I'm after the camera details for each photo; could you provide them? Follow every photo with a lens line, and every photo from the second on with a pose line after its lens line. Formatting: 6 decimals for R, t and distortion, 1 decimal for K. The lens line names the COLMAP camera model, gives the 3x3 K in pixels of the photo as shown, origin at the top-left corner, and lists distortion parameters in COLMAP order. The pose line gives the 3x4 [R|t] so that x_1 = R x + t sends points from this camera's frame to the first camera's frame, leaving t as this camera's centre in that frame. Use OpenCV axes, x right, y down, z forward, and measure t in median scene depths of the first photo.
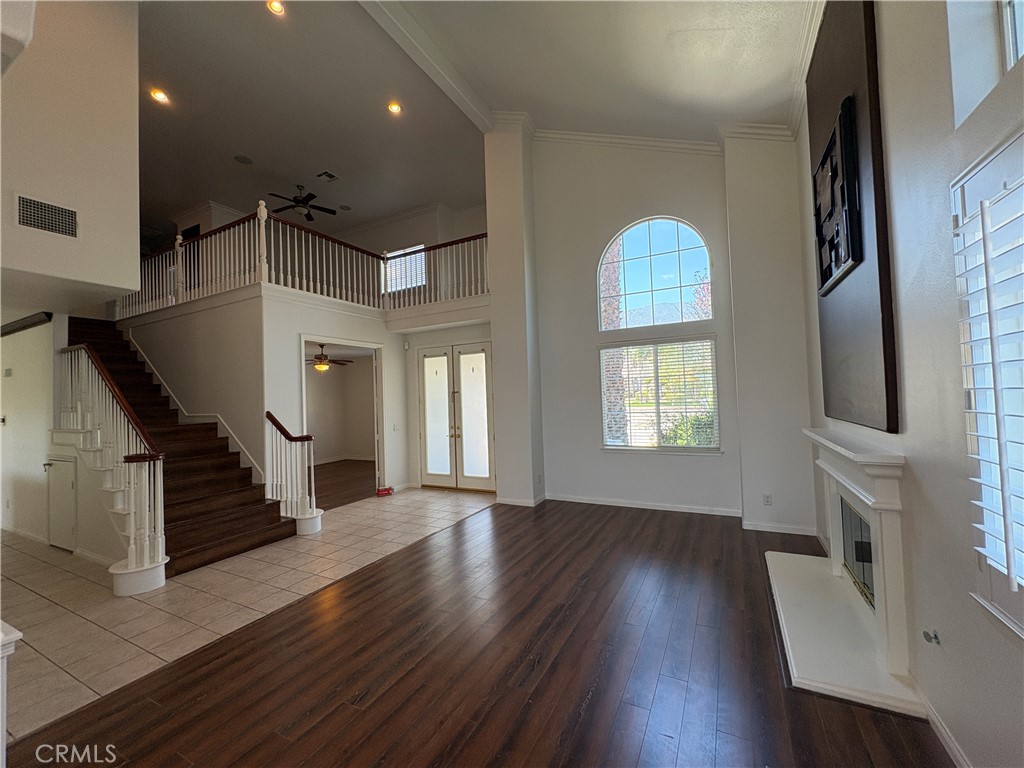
lens RADIAL K [[410.7, 0, 515.2], [0, 410.7, 384.6], [0, 0, 1]] dist [0.002487, -0.000240]
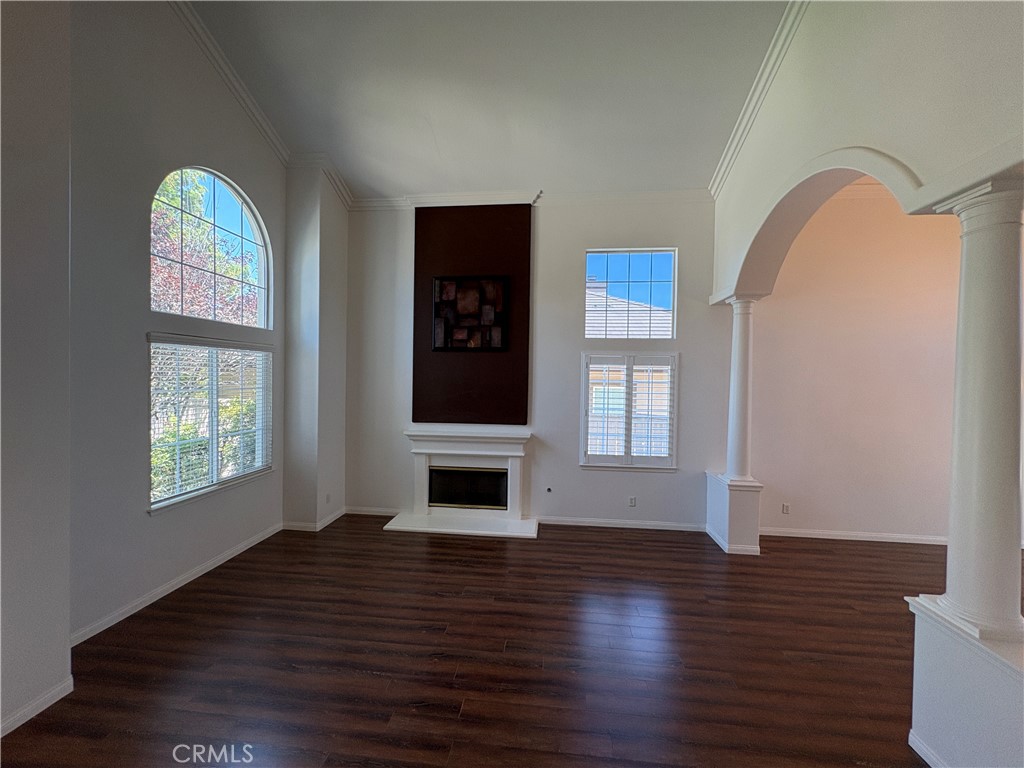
lens RADIAL K [[410.7, 0, 511.7], [0, 410.7, 383.6], [0, 0, 1]] dist [0.002487, -0.000240]
pose [[-0.360245, 0.011765, 0.932784, -0.521663], [-0.029230, 0.999287, -0.023893, -0.027573], [-0.932400, -0.035872, -0.359644, 0.727006]]
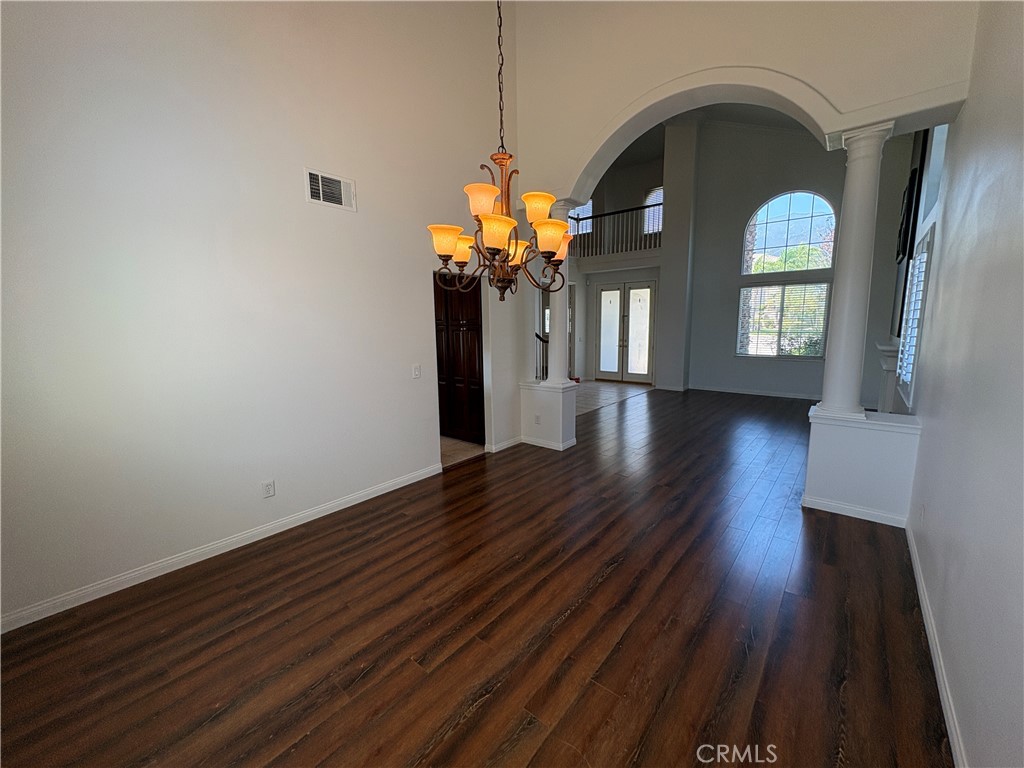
lens RADIAL K [[410.7, 0, 516.6], [0, 410.7, 385.6], [0, 0, 1]] dist [0.002487, -0.000240]
pose [[0.977095, 0.056093, -0.205277, -0.246756], [-0.017546, 0.982586, 0.184980, -0.001838], [0.212079, -0.177141, 0.961064, -0.618031]]
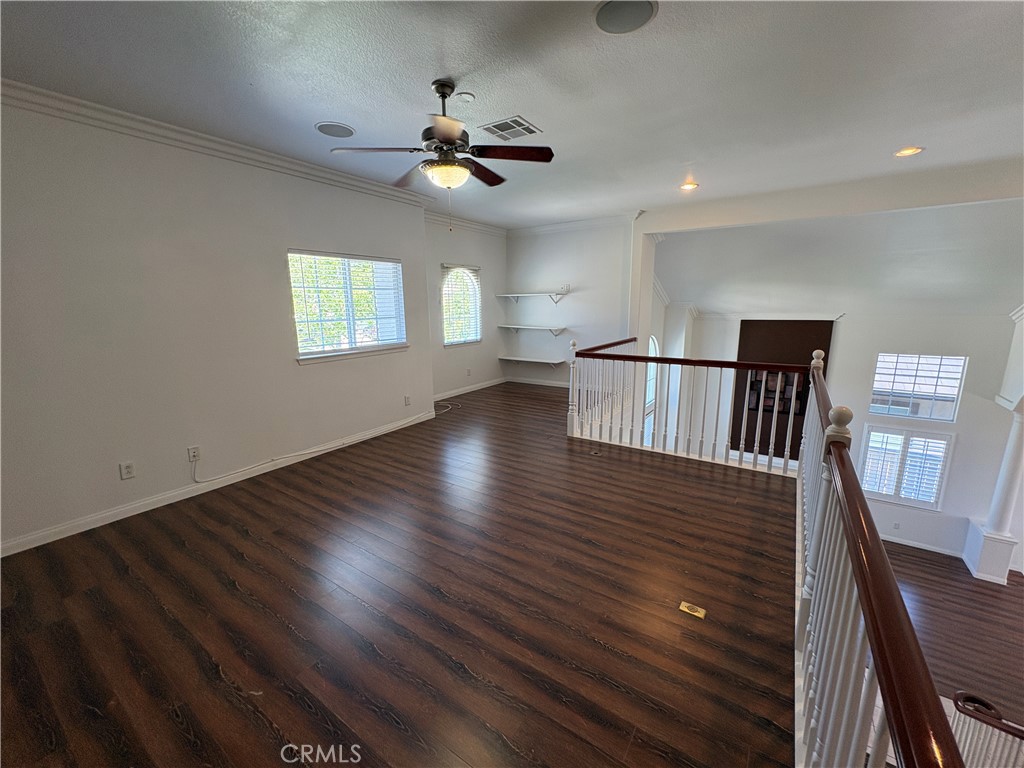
lens RADIAL K [[410.7, 0, 512.2], [0, 410.7, 385.3], [0, 0, 1]] dist [0.002487, -0.000240]
pose [[0.130017, -0.161795, 0.978222, -1.165574], [-0.019428, 0.985991, 0.165662, -0.444074], [-0.991321, -0.040544, 0.125052, 1.232418]]
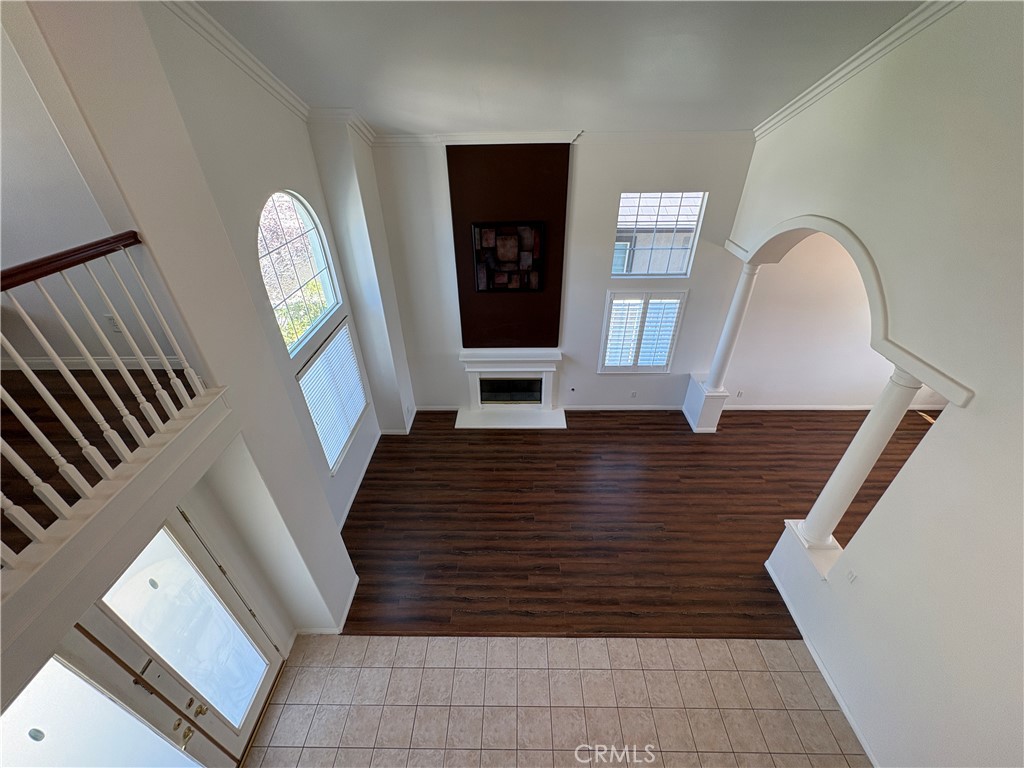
lens RADIAL K [[410.7, 0, 513.5], [0, 410.7, 382.5], [0, 0, 1]] dist [0.002487, -0.000240]
pose [[-0.444185, -0.463387, 0.766794, -0.540214], [0.000579, 0.855710, 0.517455, -0.467289], [-0.895935, 0.230290, -0.379825, 0.929566]]
